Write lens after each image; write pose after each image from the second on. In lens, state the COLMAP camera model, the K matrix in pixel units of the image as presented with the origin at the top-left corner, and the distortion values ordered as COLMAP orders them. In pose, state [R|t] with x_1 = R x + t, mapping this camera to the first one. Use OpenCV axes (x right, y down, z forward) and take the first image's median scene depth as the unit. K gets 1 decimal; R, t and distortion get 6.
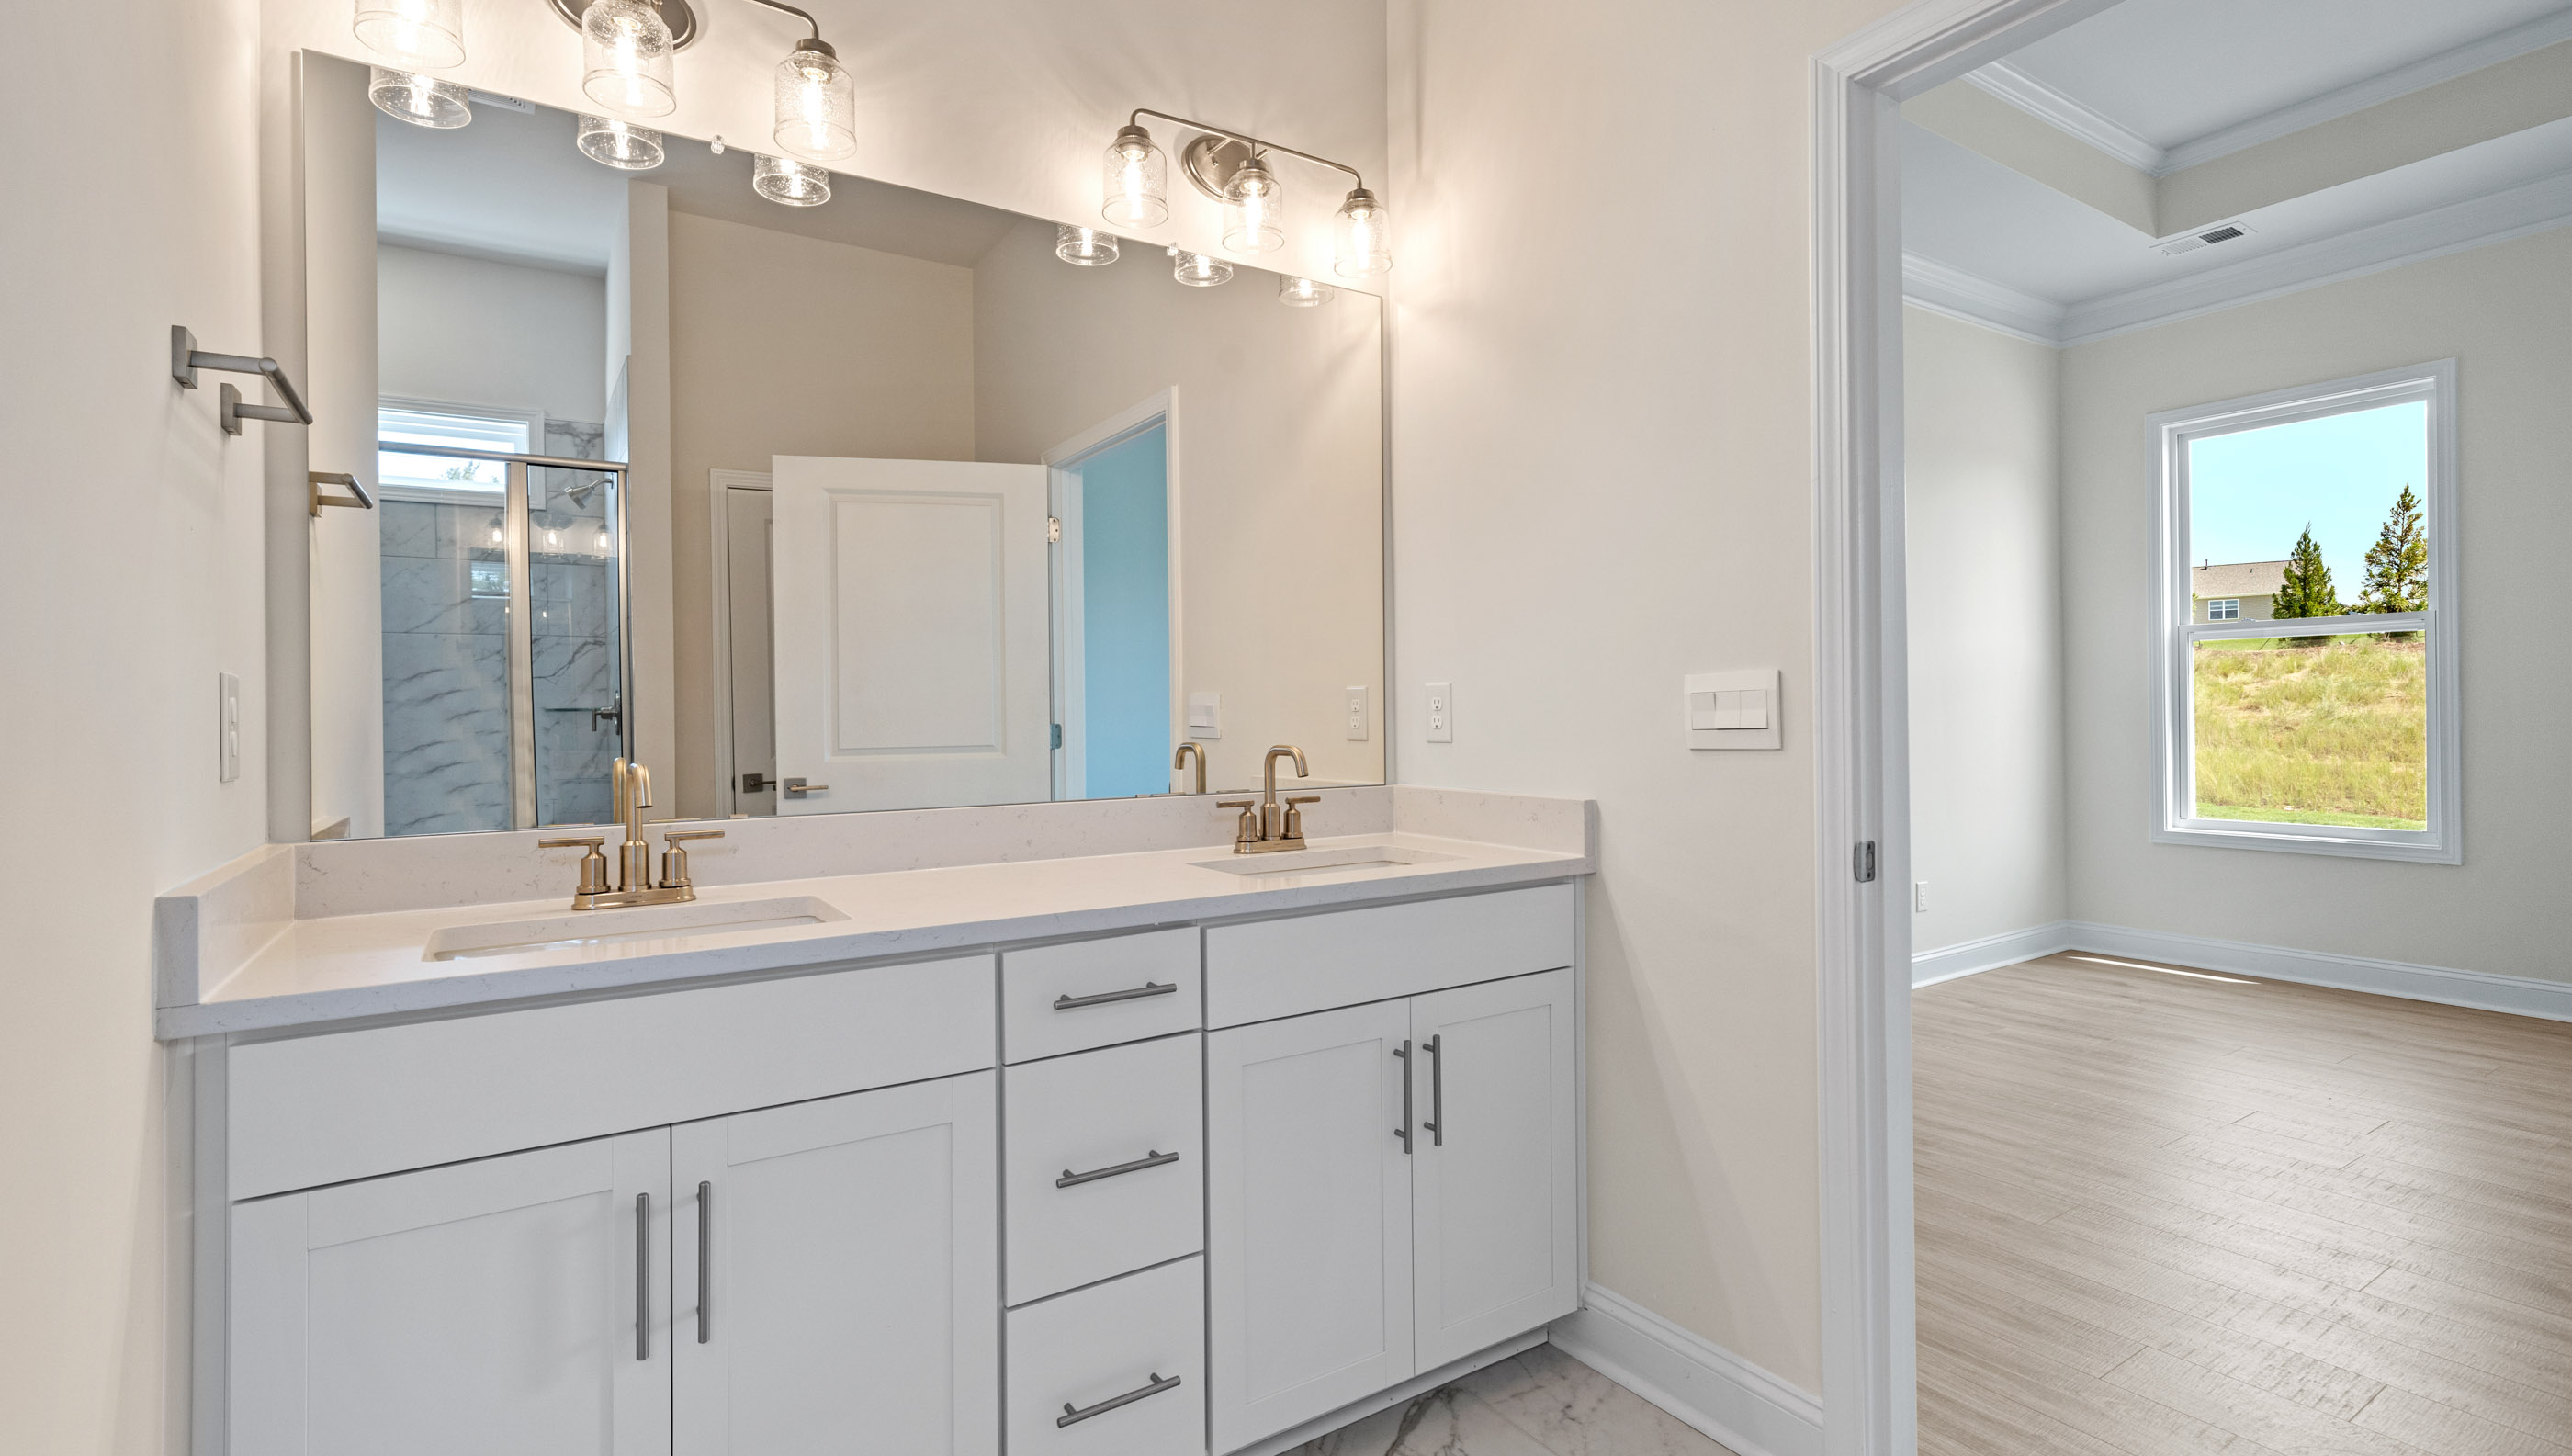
lens RADIAL K [[1194.3, 0, 1281.5], [0, 1194.3, 731.8], [0, 0, 1]] dist [0.001420, 0.000171]
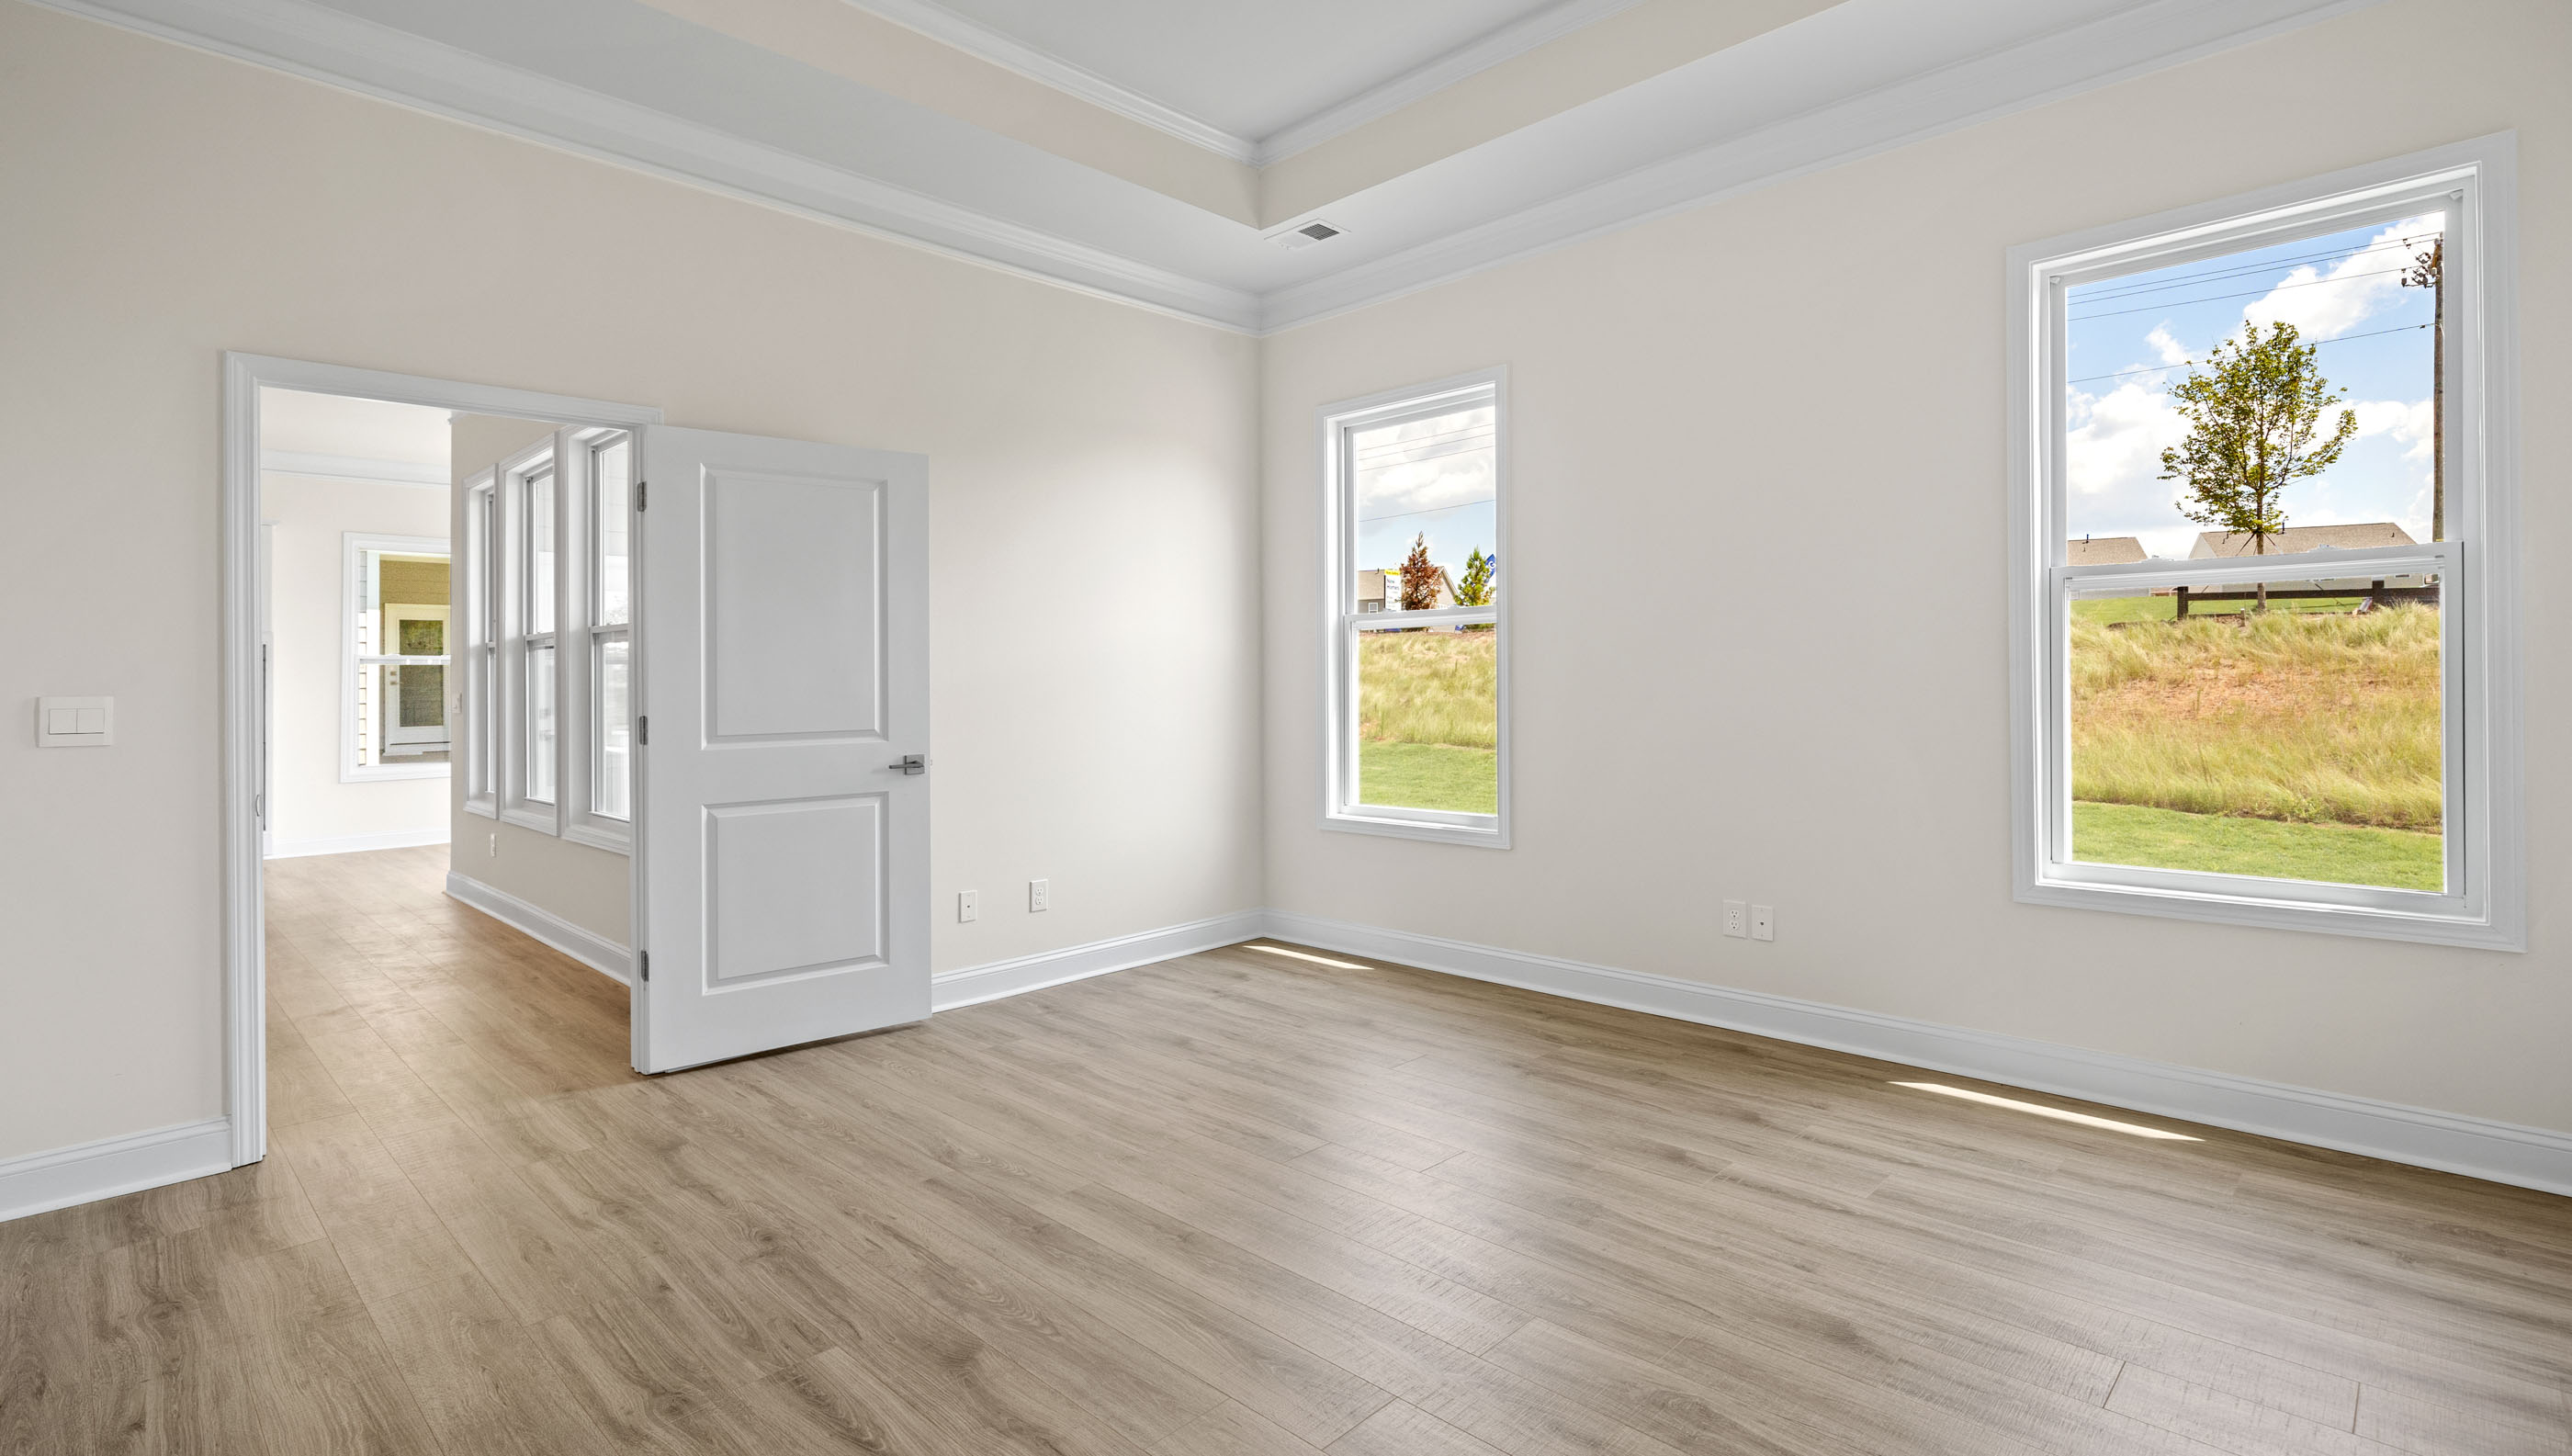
lens RADIAL K [[1195.4, 0, 1273.2], [0, 1195.4, 690.6], [0, 0, 1]] dist [0.000147, -0.000106]
pose [[0.975504, -0.000698, 0.219981, 0.506628], [0.003017, 0.999943, -0.010206, -0.015784], [-0.219961, 0.010620, 0.975451, 0.024052]]
